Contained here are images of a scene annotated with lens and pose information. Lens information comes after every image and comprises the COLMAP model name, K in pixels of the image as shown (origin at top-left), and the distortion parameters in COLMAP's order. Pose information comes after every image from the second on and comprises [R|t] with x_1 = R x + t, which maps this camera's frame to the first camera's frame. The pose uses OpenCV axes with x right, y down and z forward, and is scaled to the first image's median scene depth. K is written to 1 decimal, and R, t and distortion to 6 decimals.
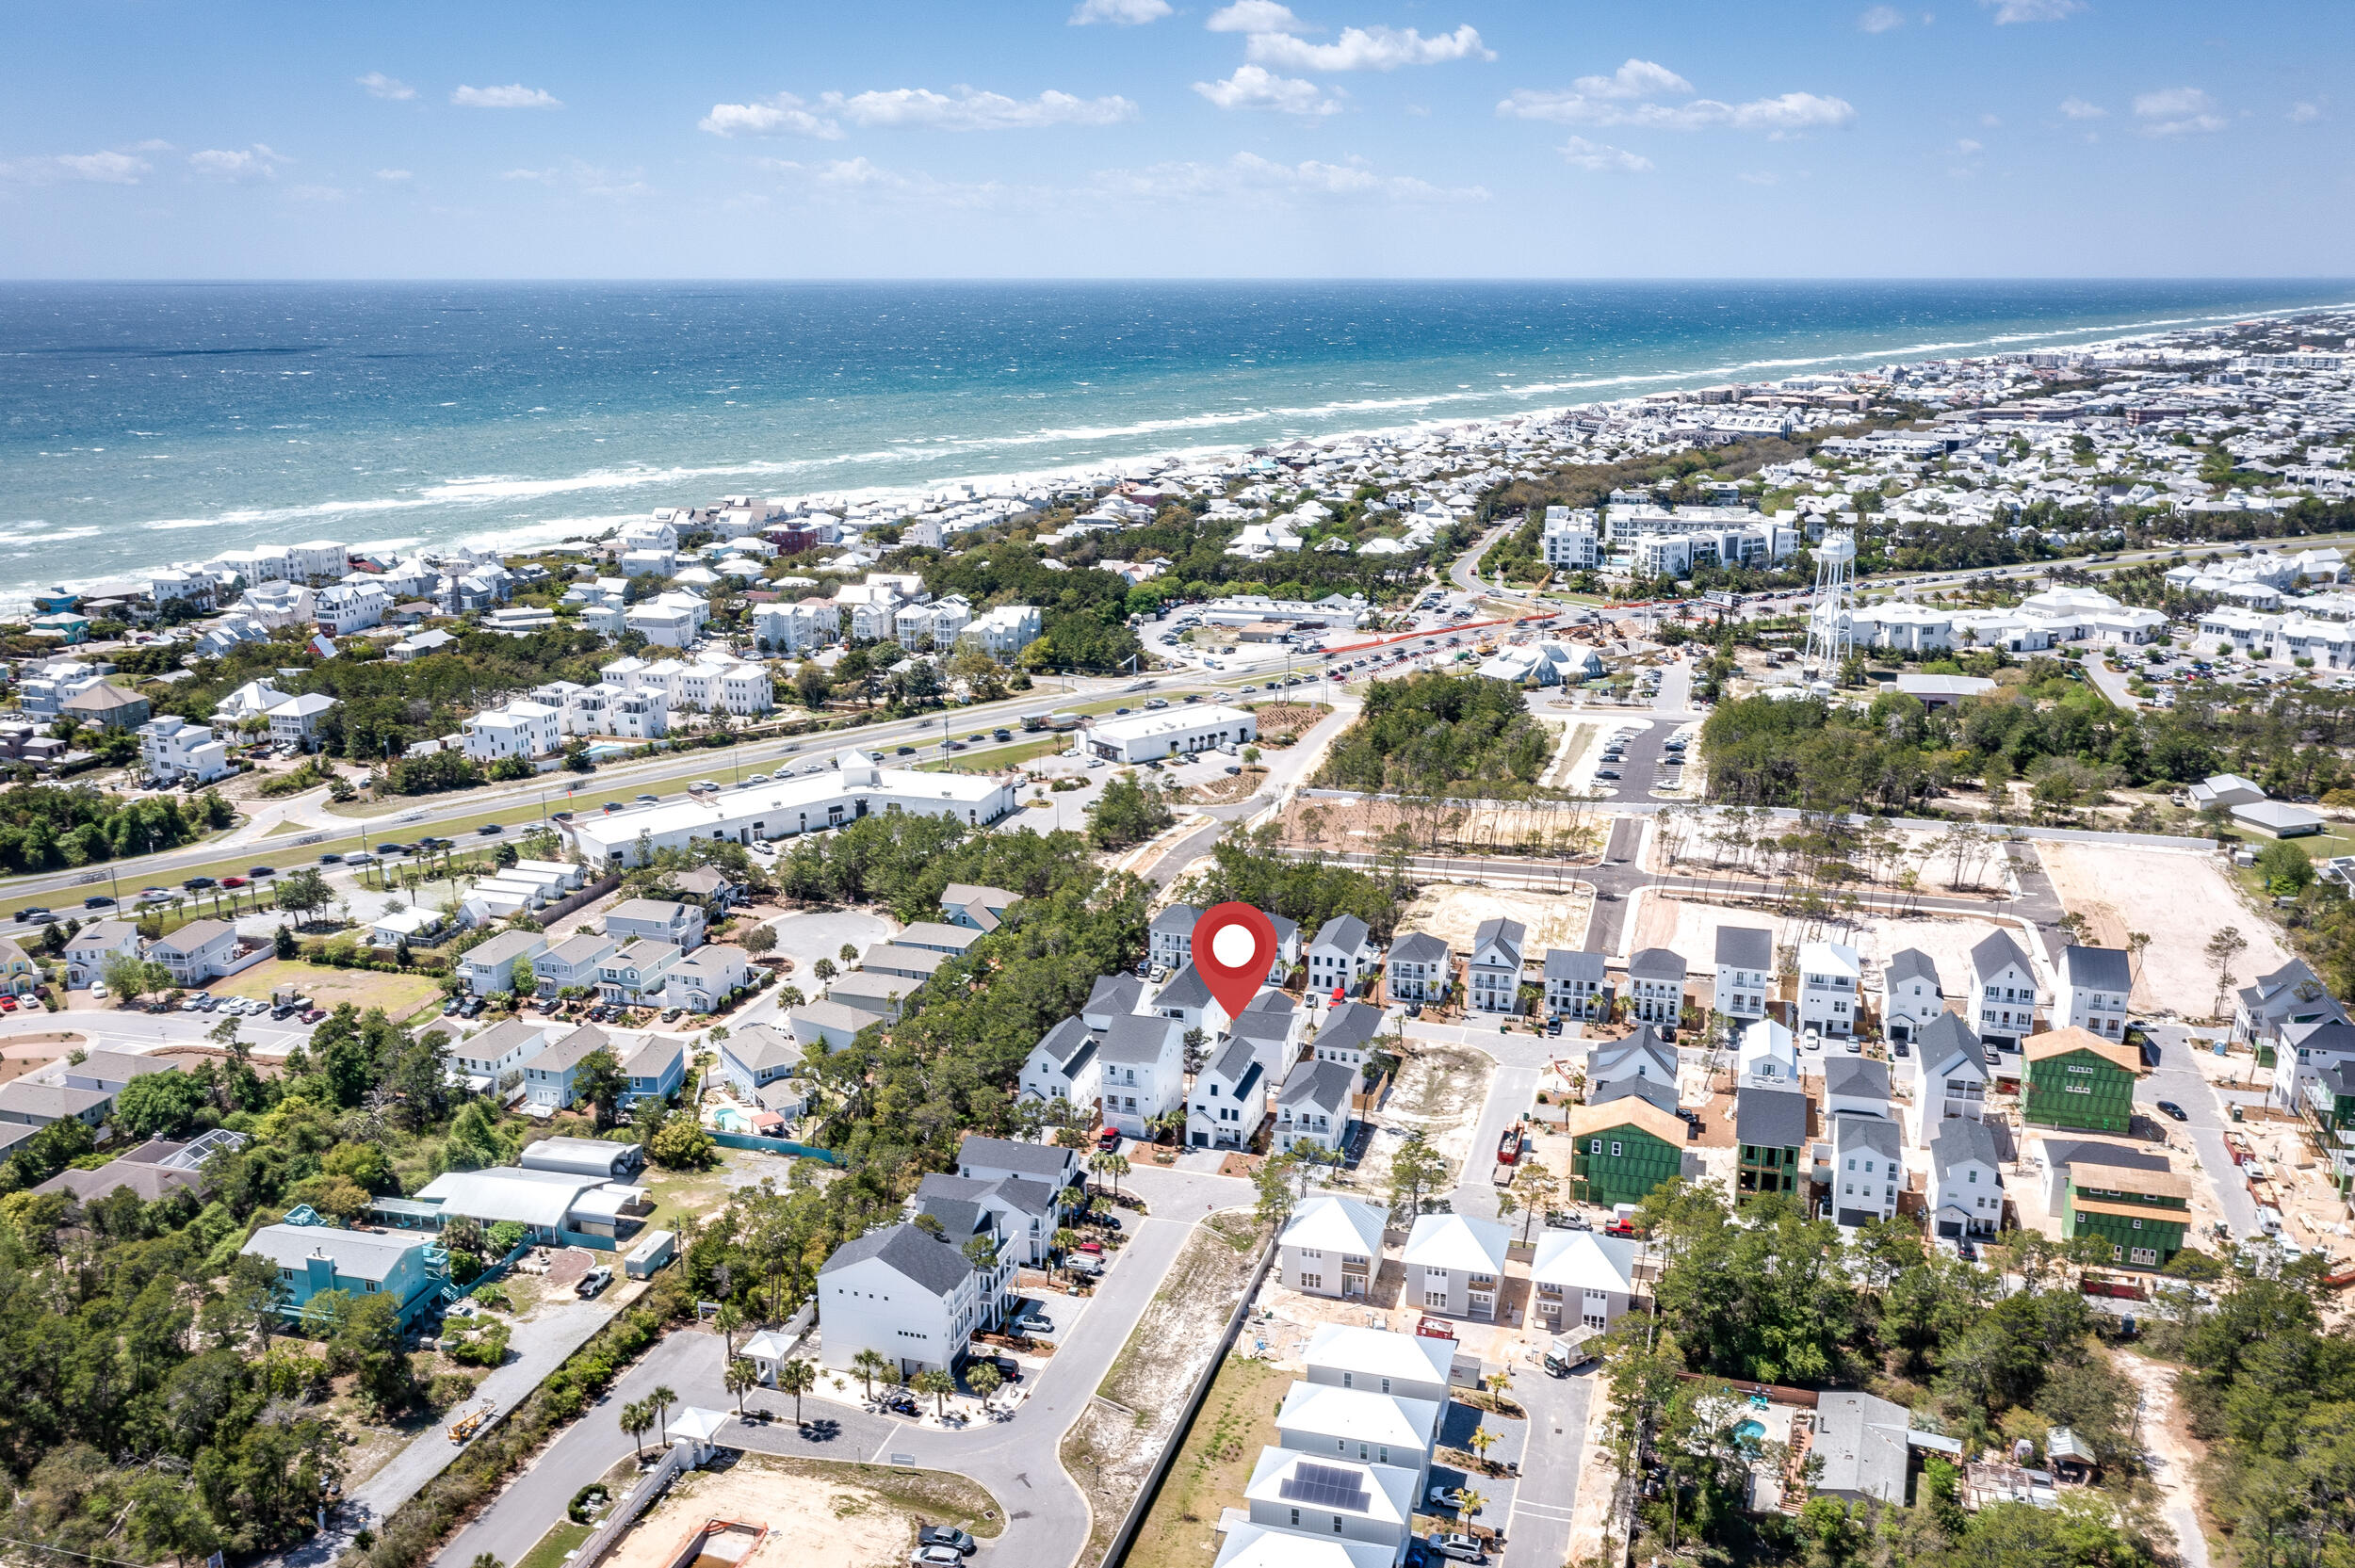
lens RADIAL K [[1962.6, 0, 1177.5], [0, 1962.6, 784.0], [0, 0, 1]] dist [-0.015577, 0.002125]
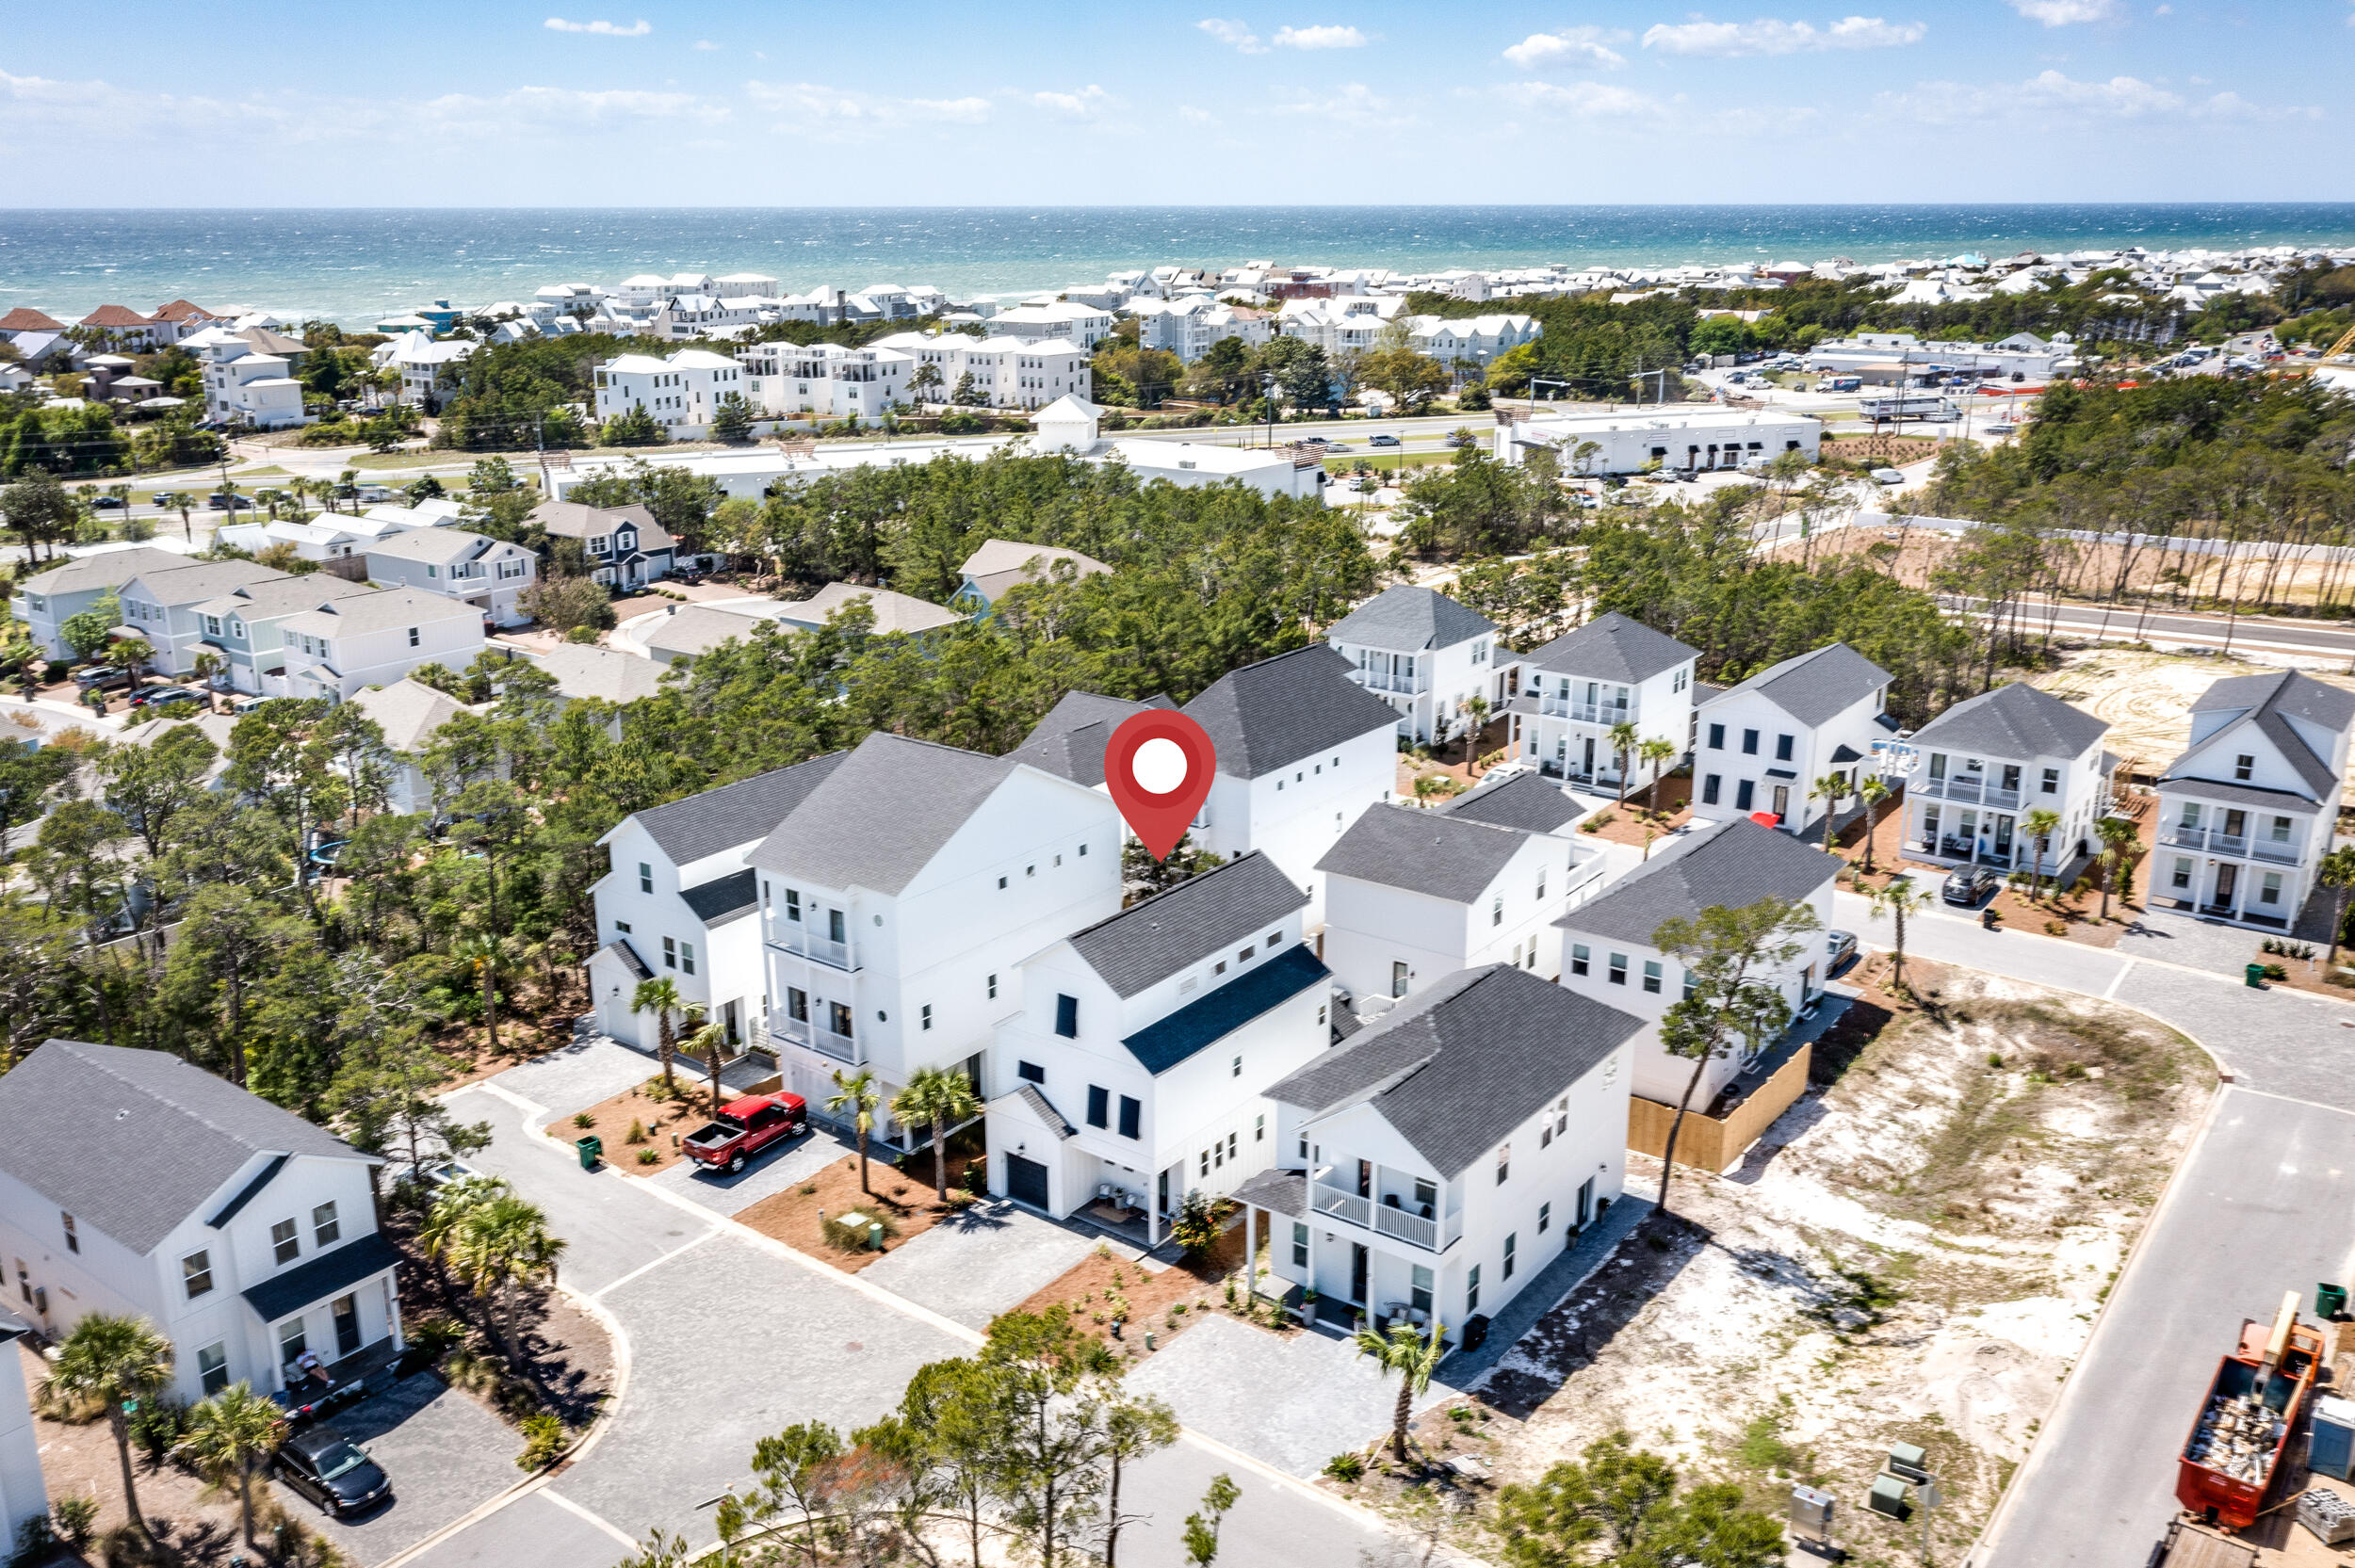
lens RADIAL K [[1962.6, 0, 1177.5], [0, 1962.6, 784.0], [0, 0, 1]] dist [-0.015577, 0.002125]
pose [[0.937824, 0.098997, -0.332694, 0.101869], [-0.087298, 0.994928, 0.049970, 0.091459], [0.335953, -0.017819, 0.941710, 0.628284]]
